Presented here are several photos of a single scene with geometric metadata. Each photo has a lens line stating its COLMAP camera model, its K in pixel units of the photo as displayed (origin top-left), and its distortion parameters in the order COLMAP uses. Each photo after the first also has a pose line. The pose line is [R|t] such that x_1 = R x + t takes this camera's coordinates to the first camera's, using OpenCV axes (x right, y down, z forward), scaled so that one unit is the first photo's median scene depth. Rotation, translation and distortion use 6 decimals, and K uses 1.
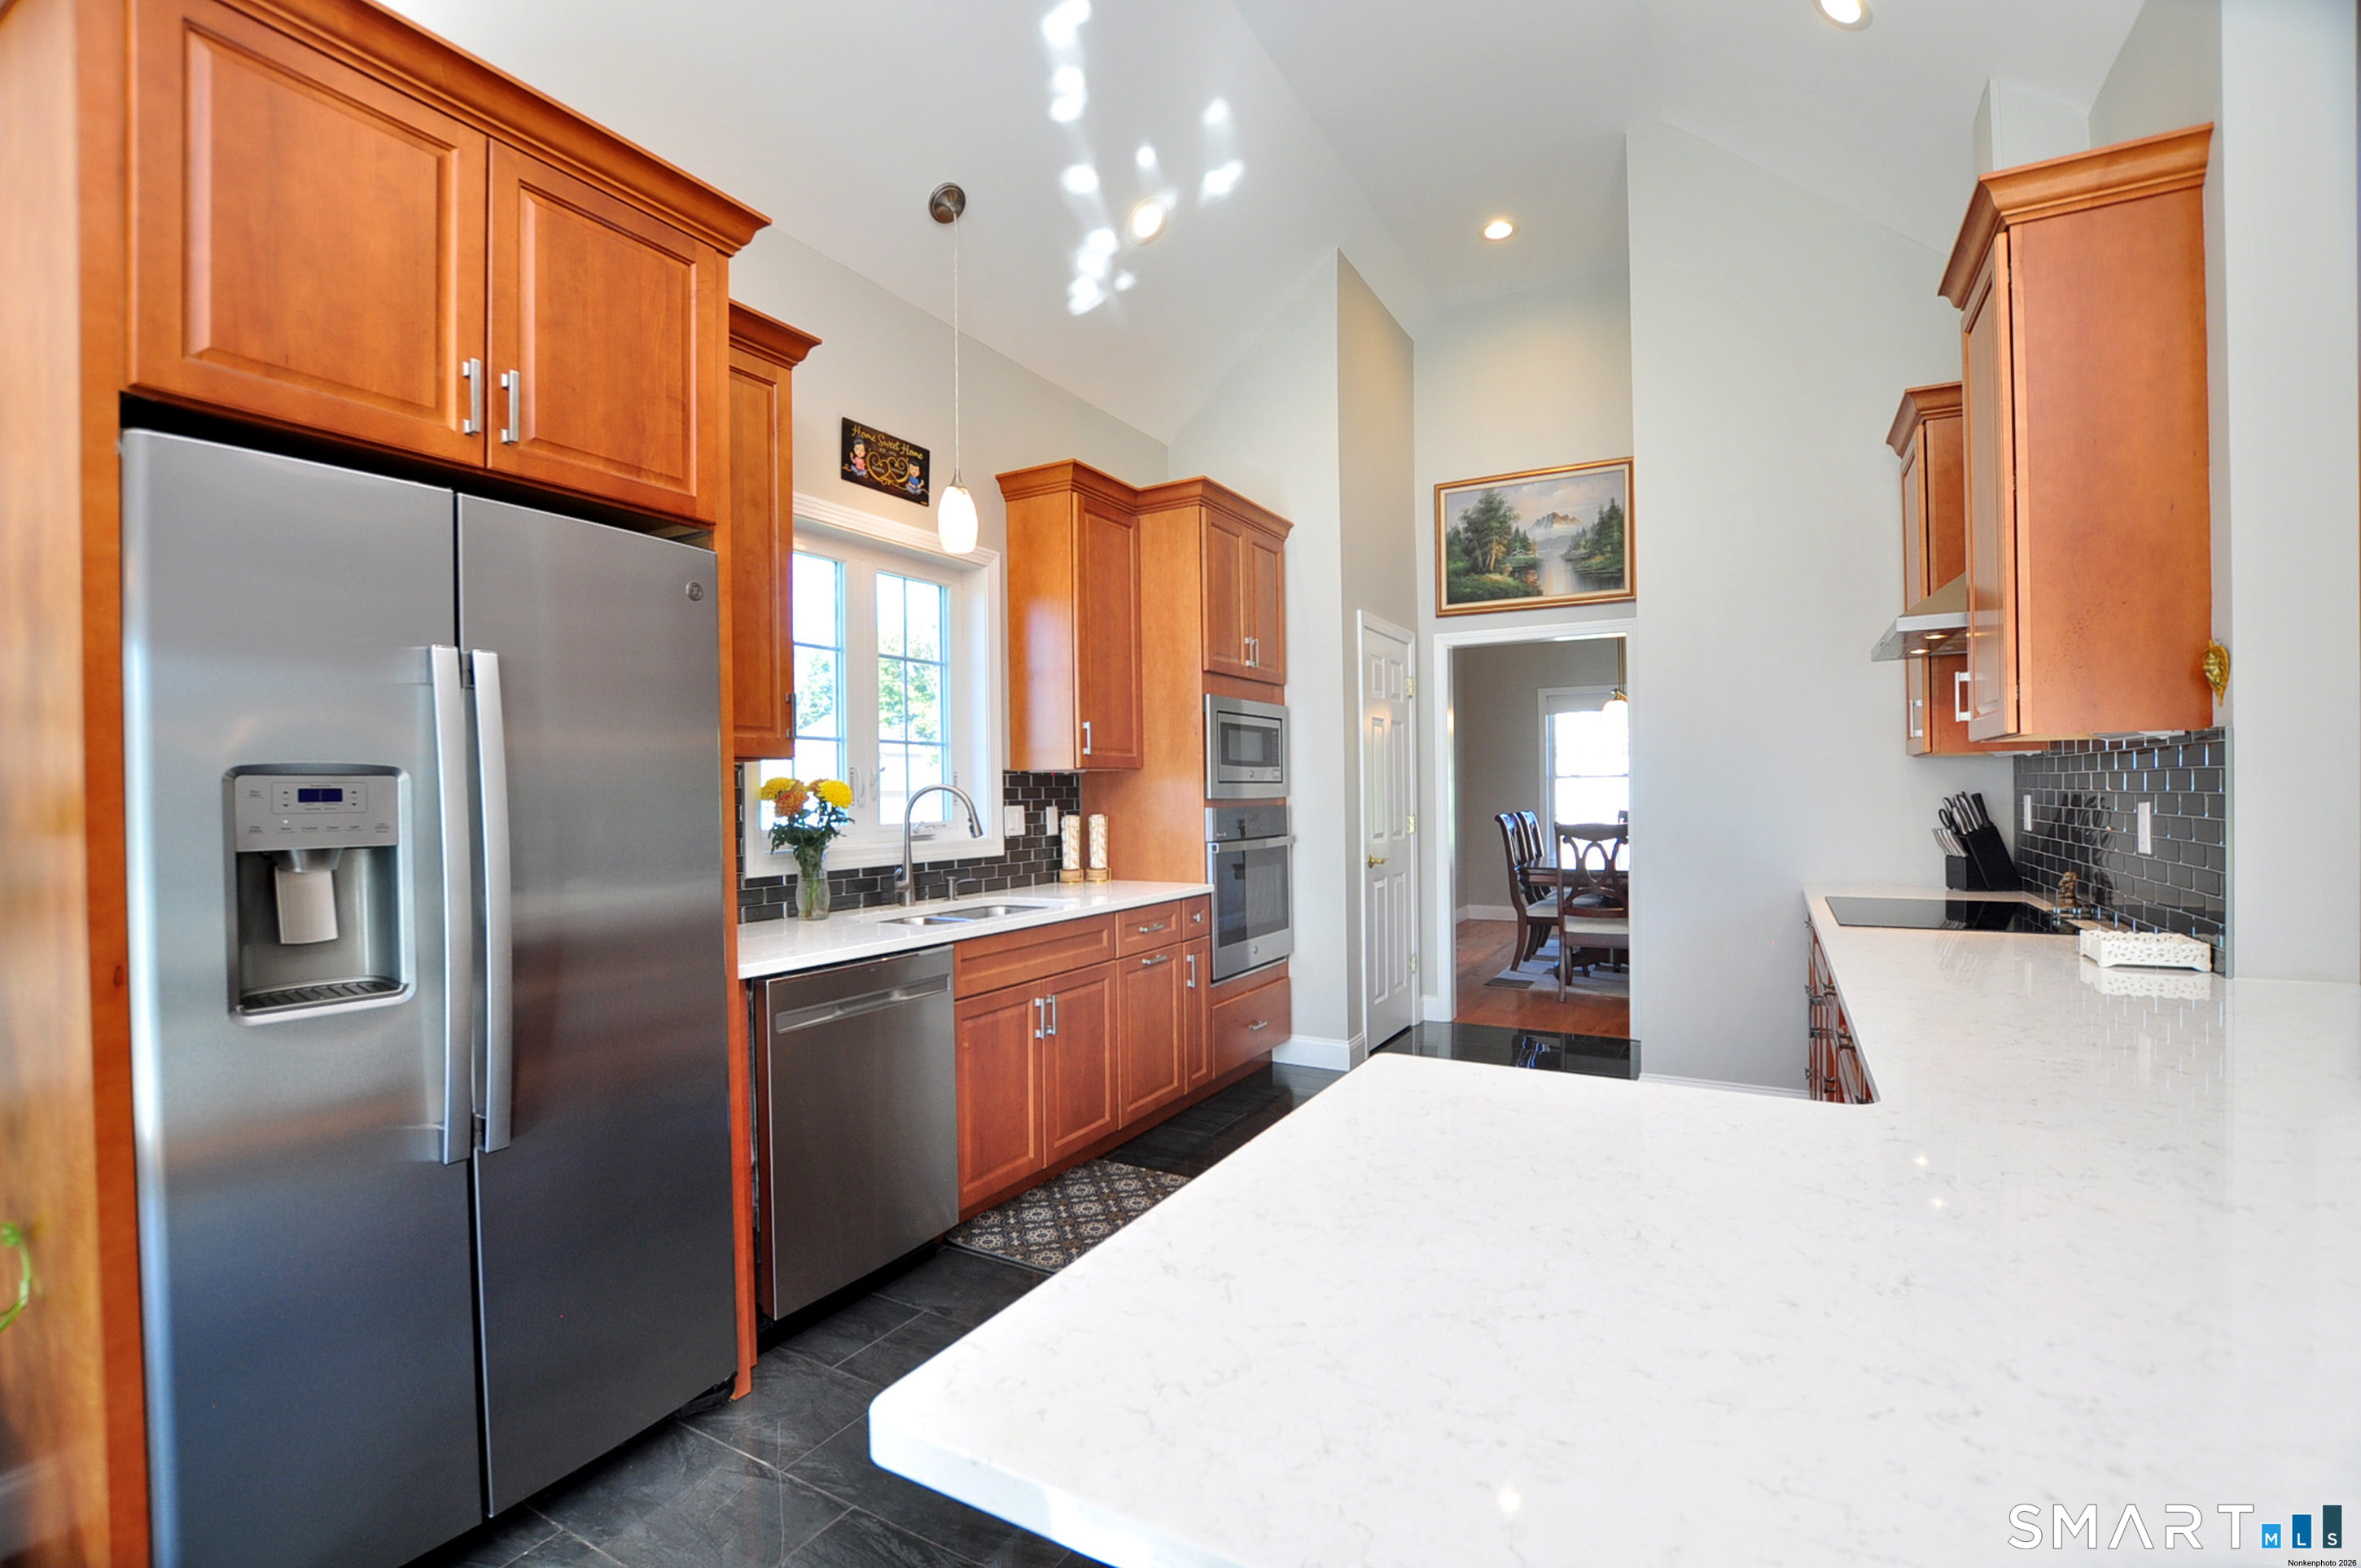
lens RADIAL K [[1036.6, 0, 1188.3], [0, 1036.6, 799.7], [0, 0, 1]] dist [-0.032601, 0.003369]
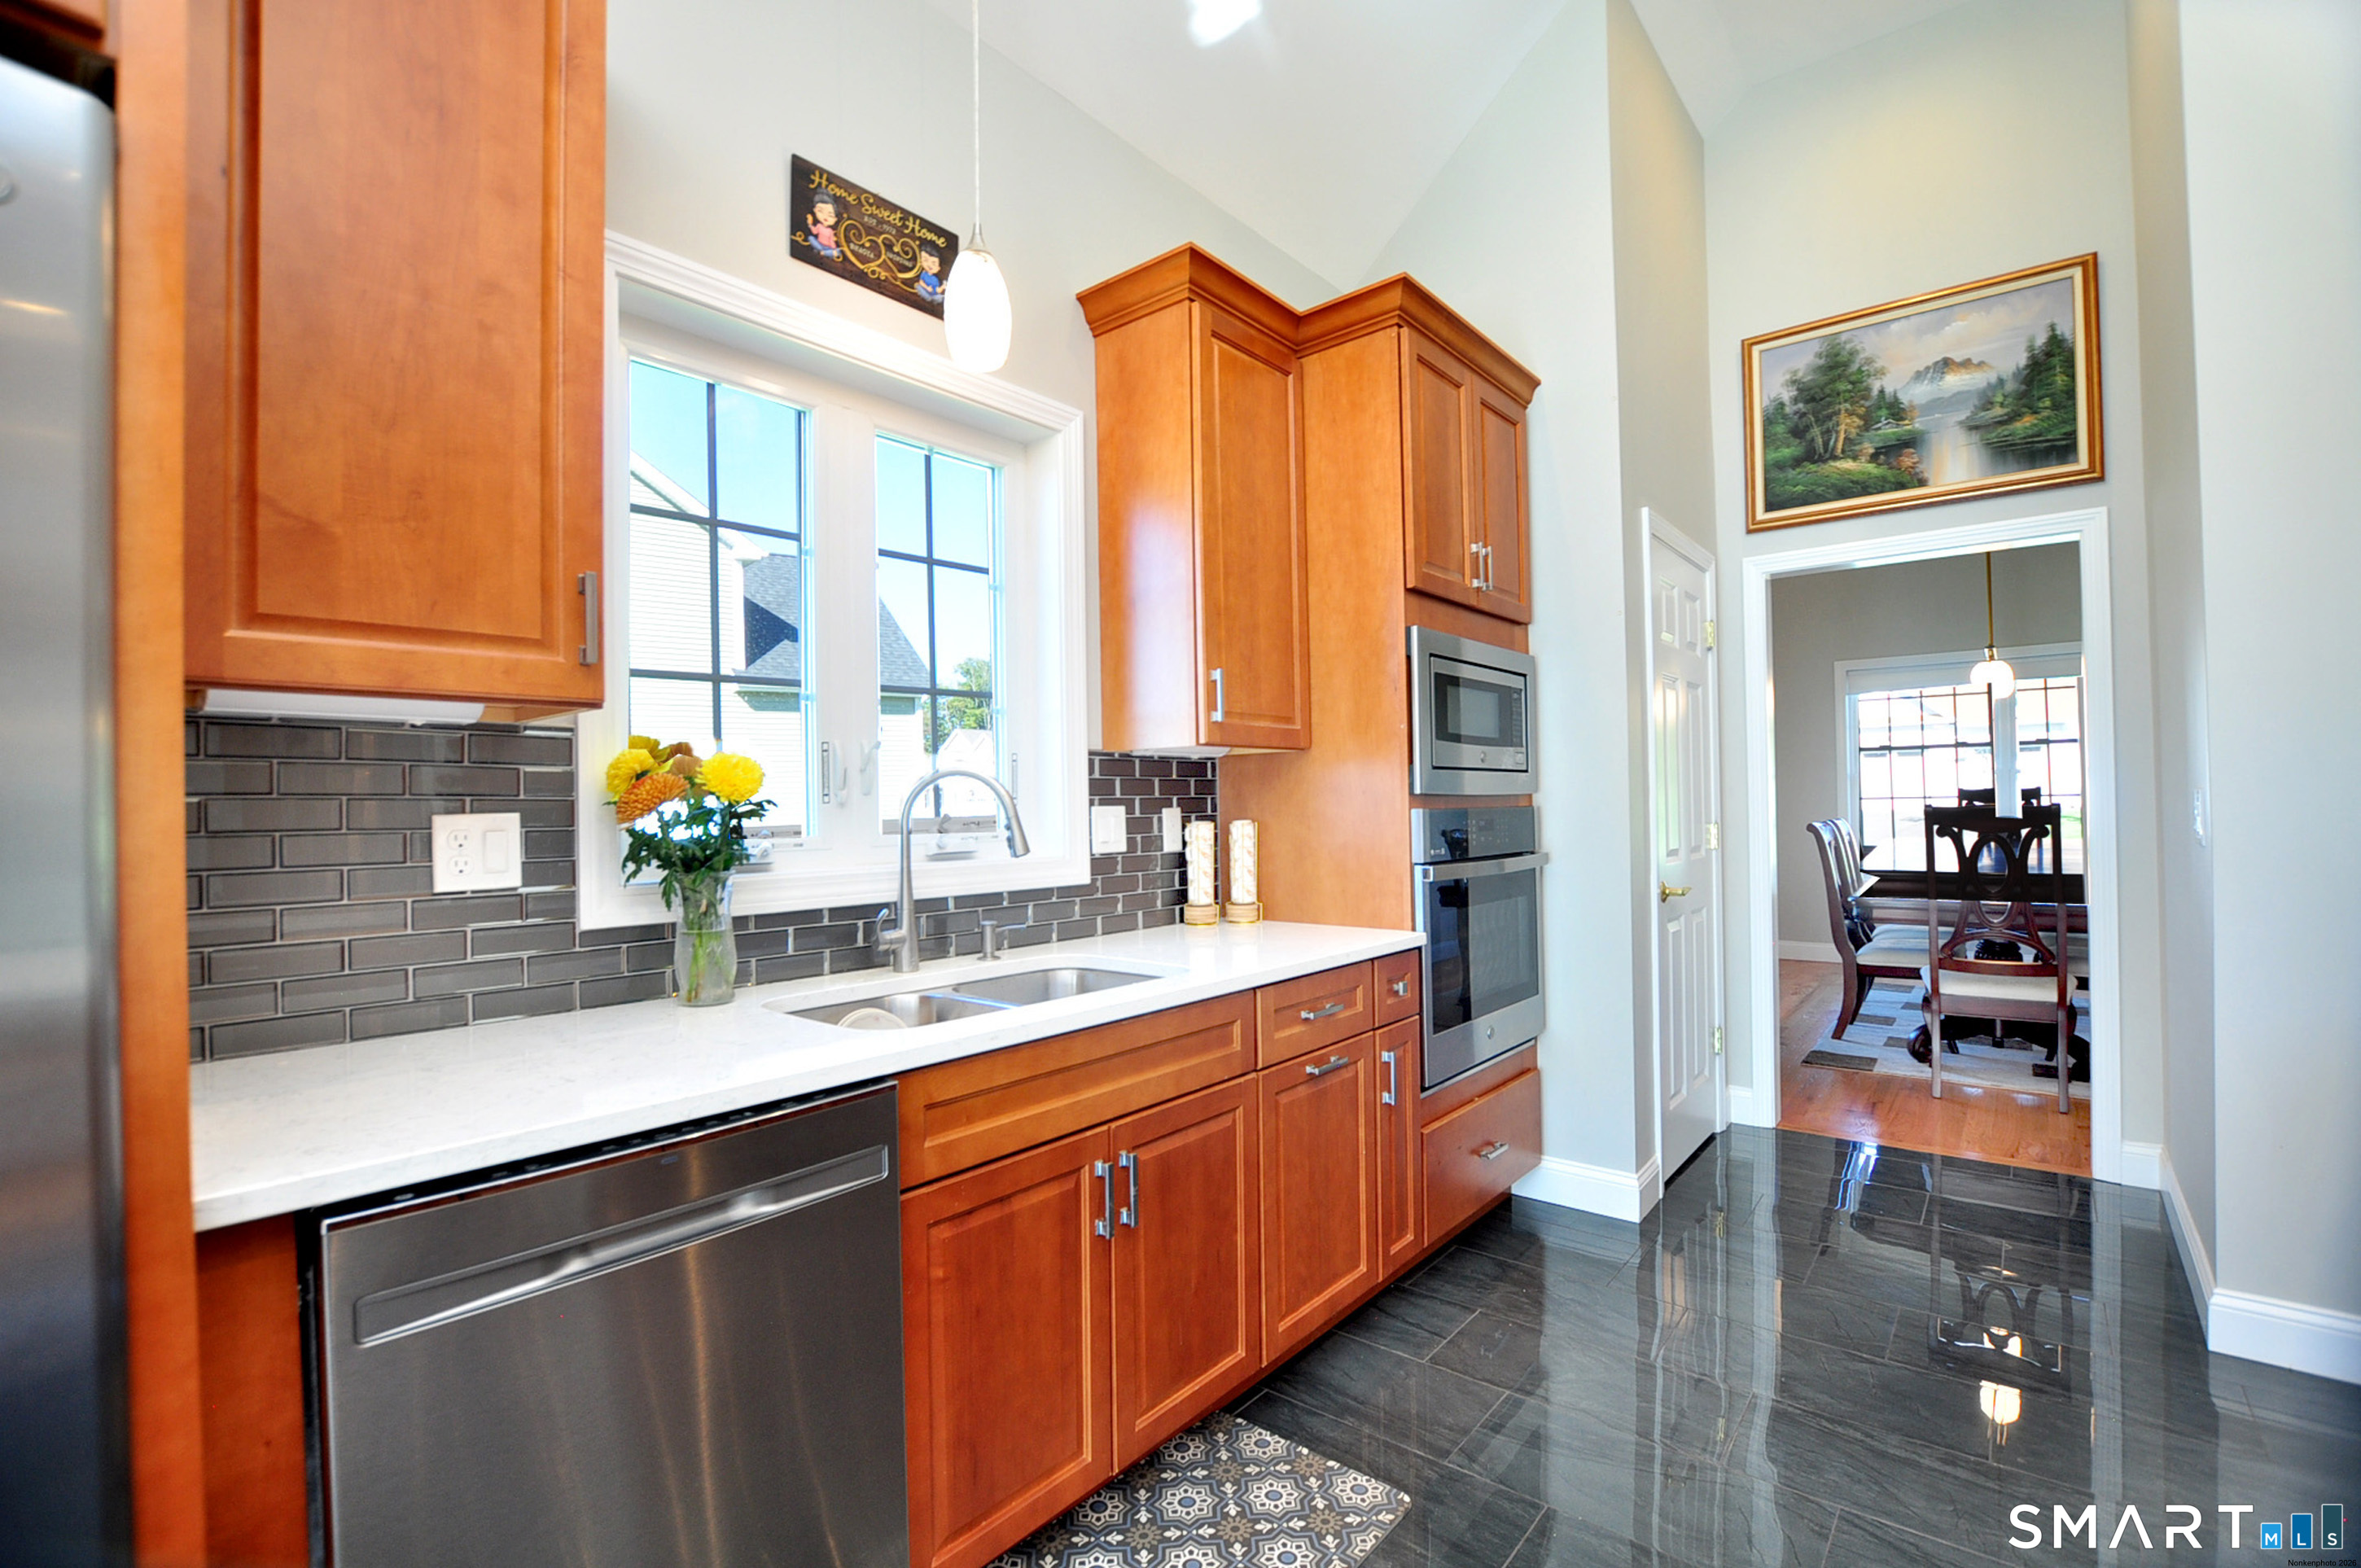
lens RADIAL K [[1036.6, 0, 1188.3], [0, 1036.6, 799.7], [0, 0, 1]] dist [-0.032601, 0.003369]
pose [[0.983625, -0.004783, -0.180163, -0.003356], [0.002733, 0.999929, -0.011624, 0.009639], [0.180206, 0.010942, 0.983568, 0.382402]]
